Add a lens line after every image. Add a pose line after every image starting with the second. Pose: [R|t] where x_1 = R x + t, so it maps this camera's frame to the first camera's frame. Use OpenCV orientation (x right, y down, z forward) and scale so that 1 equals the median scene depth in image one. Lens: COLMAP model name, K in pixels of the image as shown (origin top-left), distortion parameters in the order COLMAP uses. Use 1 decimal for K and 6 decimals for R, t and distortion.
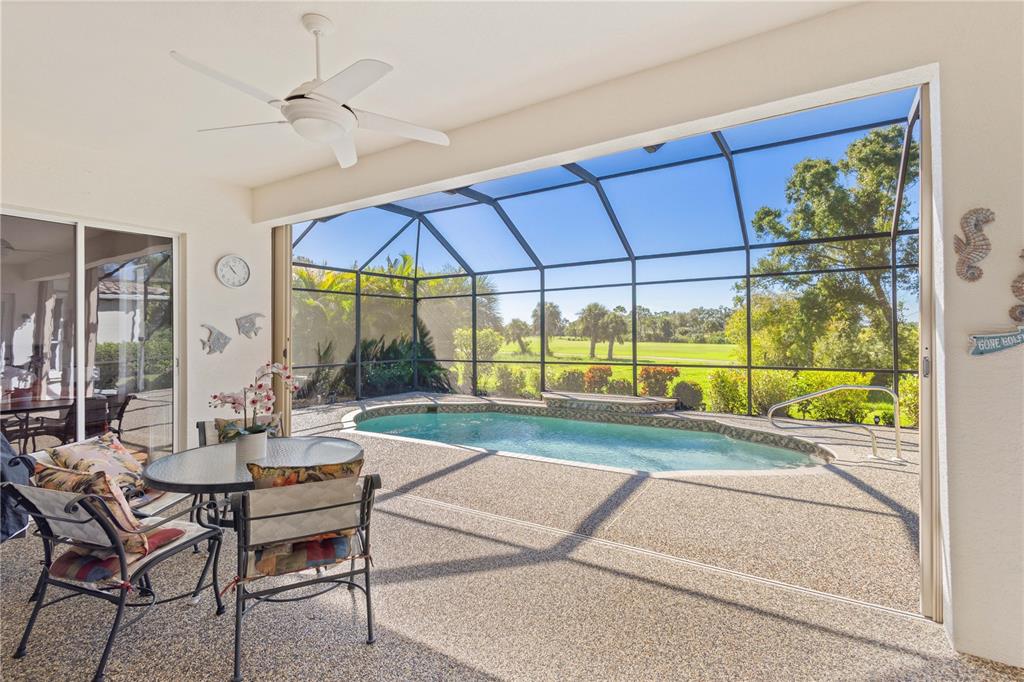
lens RADIAL K [[477.4, 0, 511.9], [0, 477.4, 334.7], [0, 0, 1]] dist [0.010498, -0.000434]
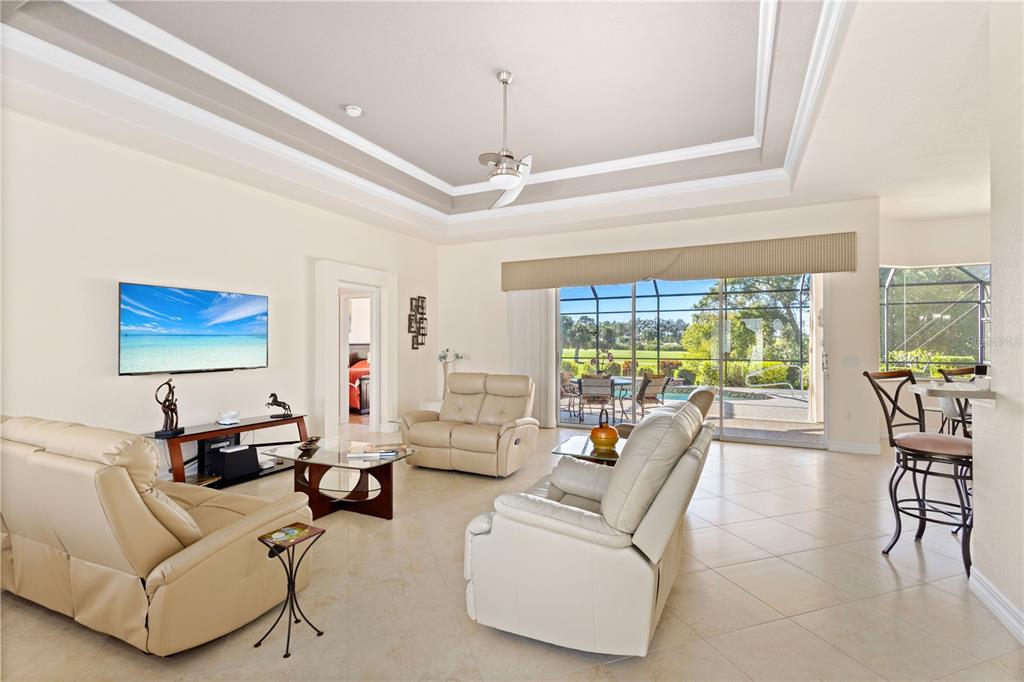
lens RADIAL K [[473.3, 0, 512.0], [0, 473.3, 341.0], [0, 0, 1]] dist [0.010944, -0.000484]
pose [[0.991369, 0.006887, 0.130920, -0.267853], [-0.006633, 0.999975, -0.002372, 0.004280], [-0.130933, 0.001483, 0.991390, -0.330709]]
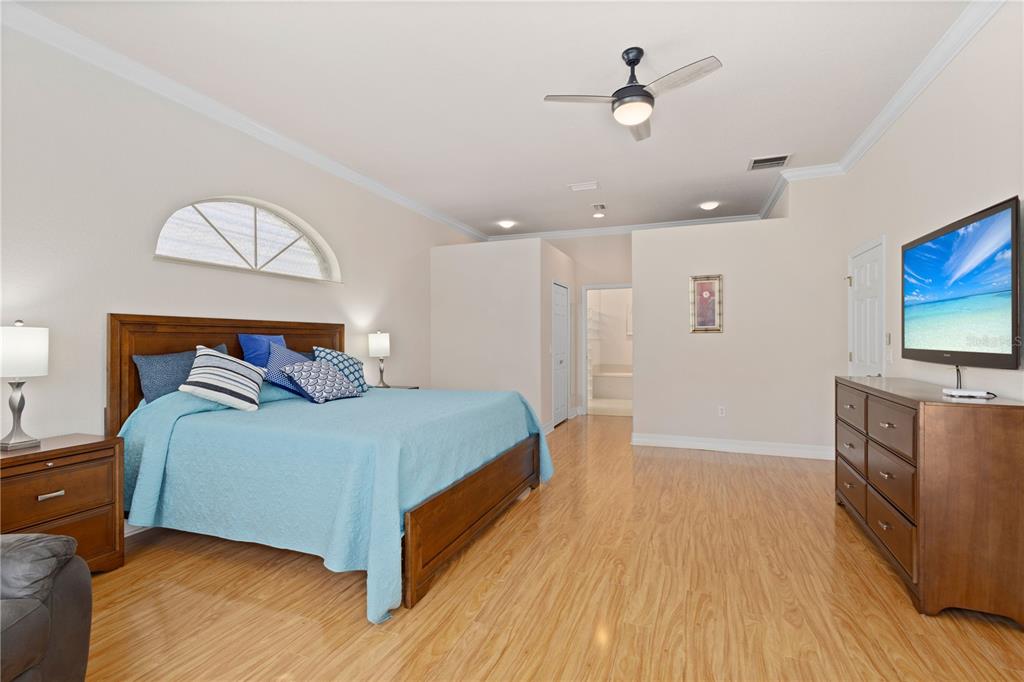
lens RADIAL K [[473.3, 0, 512.0], [0, 473.3, 341.0], [0, 0, 1]] dist [0.010944, -0.000484]
pose [[-0.972389, 0.012480, -0.233032, -0.193482], [0.010978, 0.999910, 0.007743, 0.014821], [0.233107, 0.004971, -0.972438, 0.117944]]
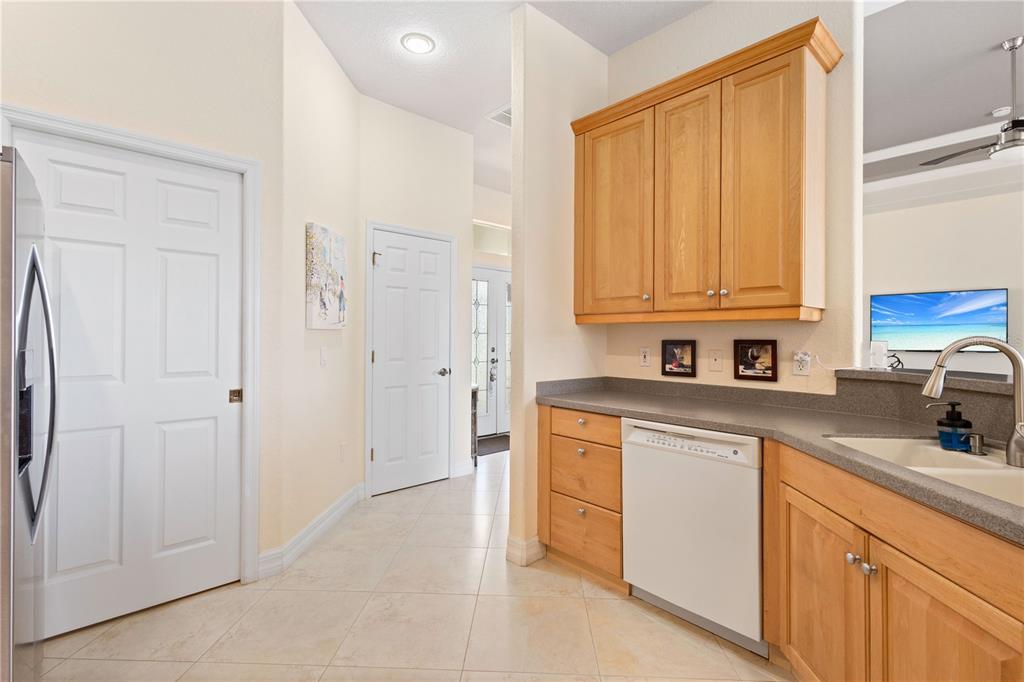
lens RADIAL K [[477.4, 0, 511.9], [0, 477.4, 334.7], [0, 0, 1]] dist [0.010498, -0.000434]
pose [[-0.252810, 0.004633, -0.967505, 0.048820], [-0.000945, 0.999987, 0.005035, 0.007576], [0.967515, 0.002187, -0.252803, -0.260157]]
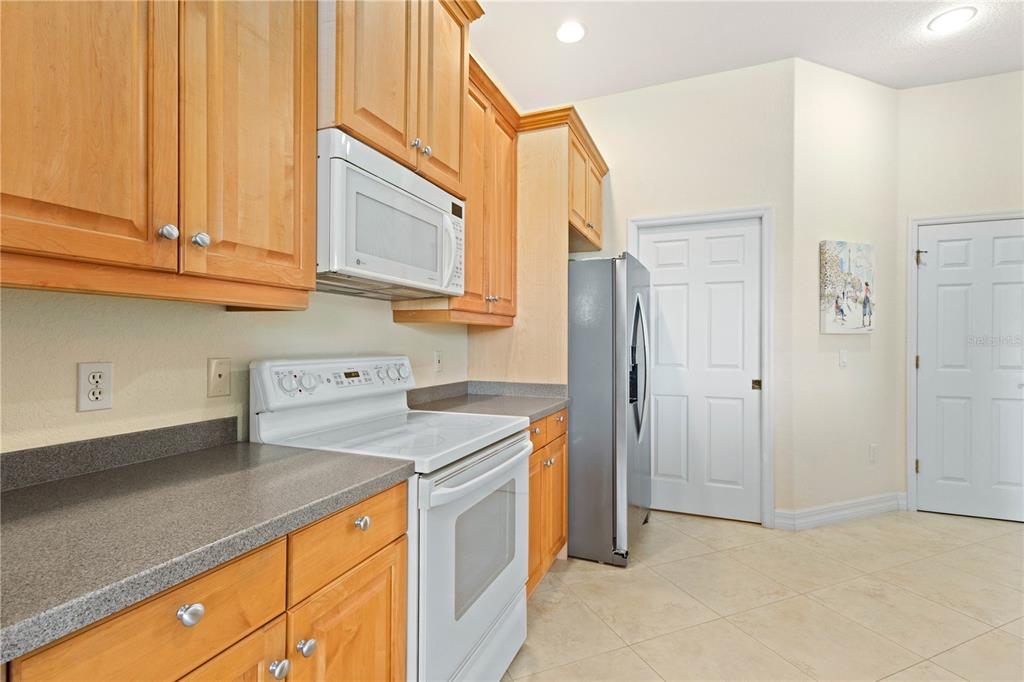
lens RADIAL K [[473.3, 0, 512.0], [0, 473.3, 341.0], [0, 0, 1]] dist [0.010944, -0.000484]
pose [[-0.983100, 0.006560, -0.182954, 0.062356], [0.007100, 0.999972, -0.002298, 0.008982], [0.182934, -0.003558, -0.983119, -0.206551]]
